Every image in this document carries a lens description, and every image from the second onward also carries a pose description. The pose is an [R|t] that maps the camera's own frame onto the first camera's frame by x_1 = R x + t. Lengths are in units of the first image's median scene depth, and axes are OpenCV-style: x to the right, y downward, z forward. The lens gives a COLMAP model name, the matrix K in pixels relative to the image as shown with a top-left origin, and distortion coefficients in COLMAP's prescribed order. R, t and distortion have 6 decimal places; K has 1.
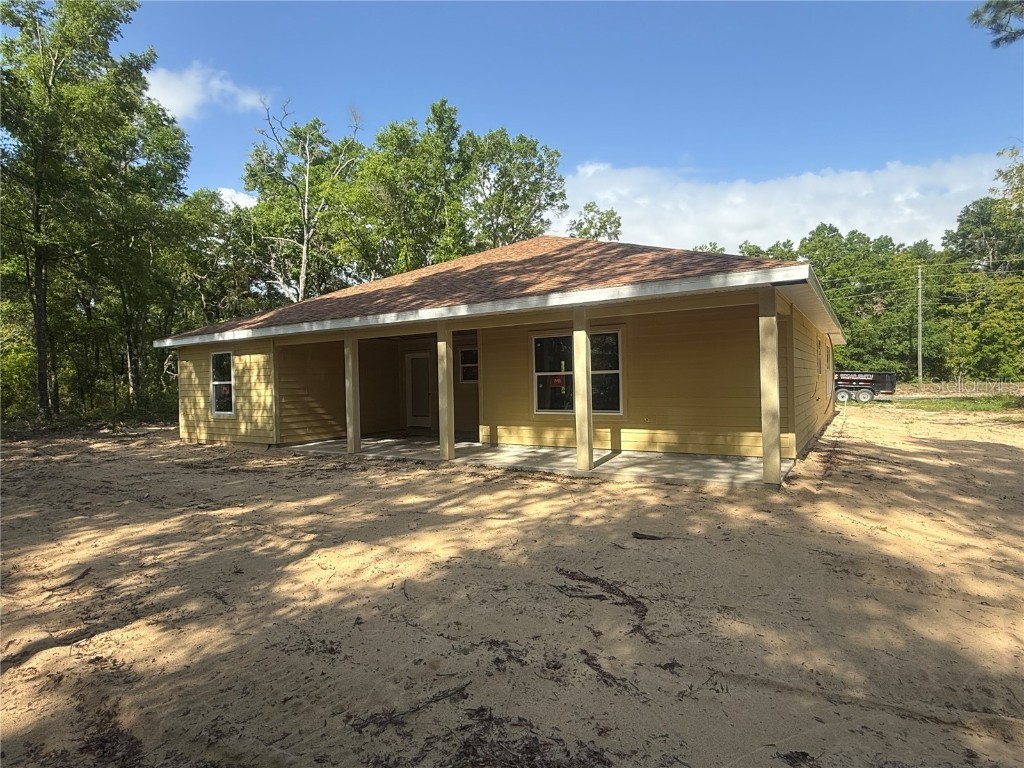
lens RADIAL K [[584.6, 0, 512.0], [0, 584.6, 384.0], [0, 0, 1]] dist [0.002955, 0.000386]
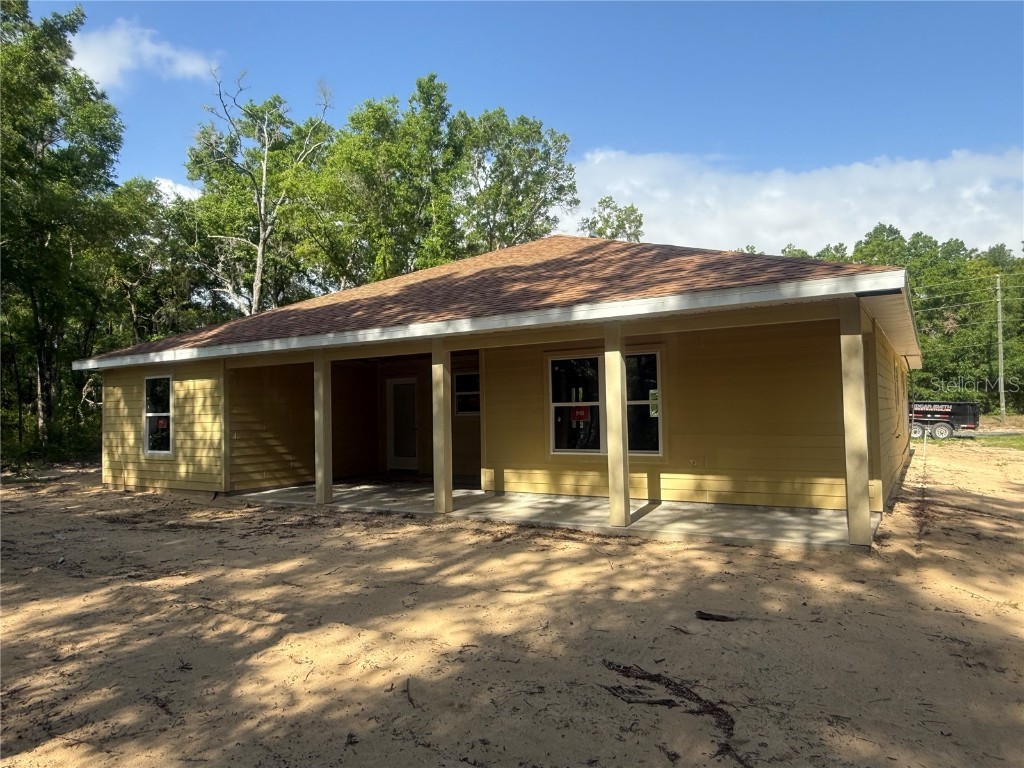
lens RADIAL K [[702.9, 0, 512.0], [0, 702.9, 384.0], [0, 0, 1]] dist [0.002213, 0.002553]
pose [[0.999885, 0.002579, 0.014931, -0.028865], [-0.001935, 0.999074, -0.042978, -0.003606], [-0.015028, 0.042944, 0.998964, 0.032703]]
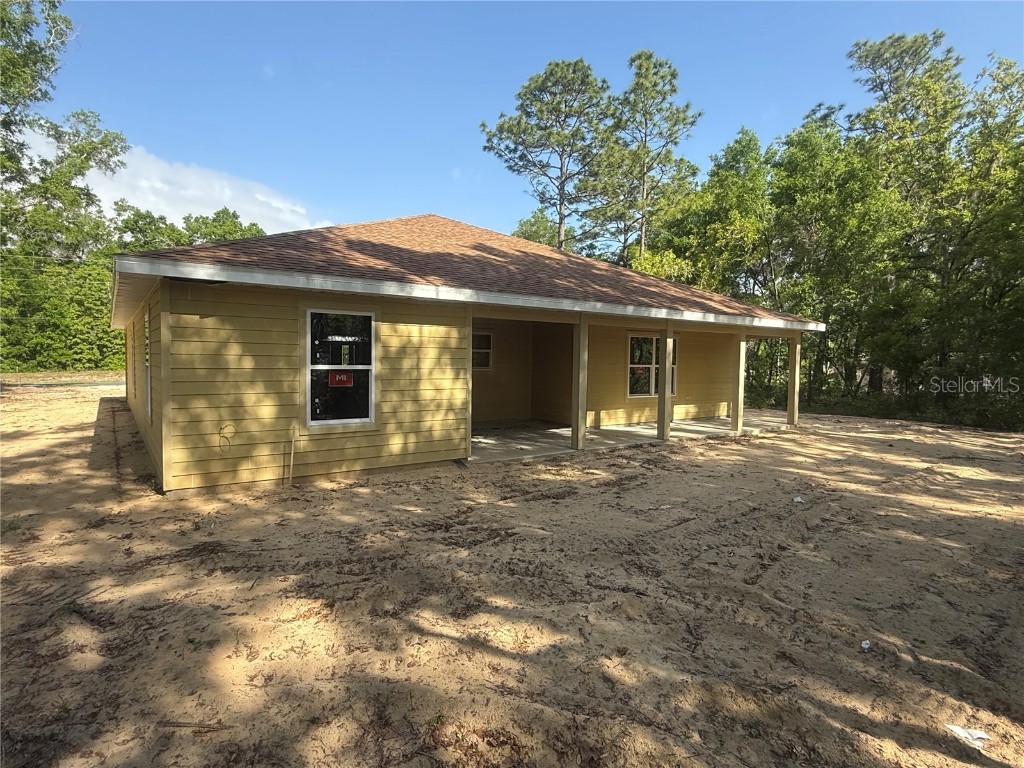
lens RADIAL K [[540.6, 0, 512.0], [0, 540.6, 384.0], [0, 0, 1]] dist [0.000855, 0.000057]
pose [[0.364642, -0.018428, 0.930965, -1.077496], [-0.023238, 0.999313, 0.028883, -0.006114], [-0.930858, -0.032165, 0.363964, 0.789893]]
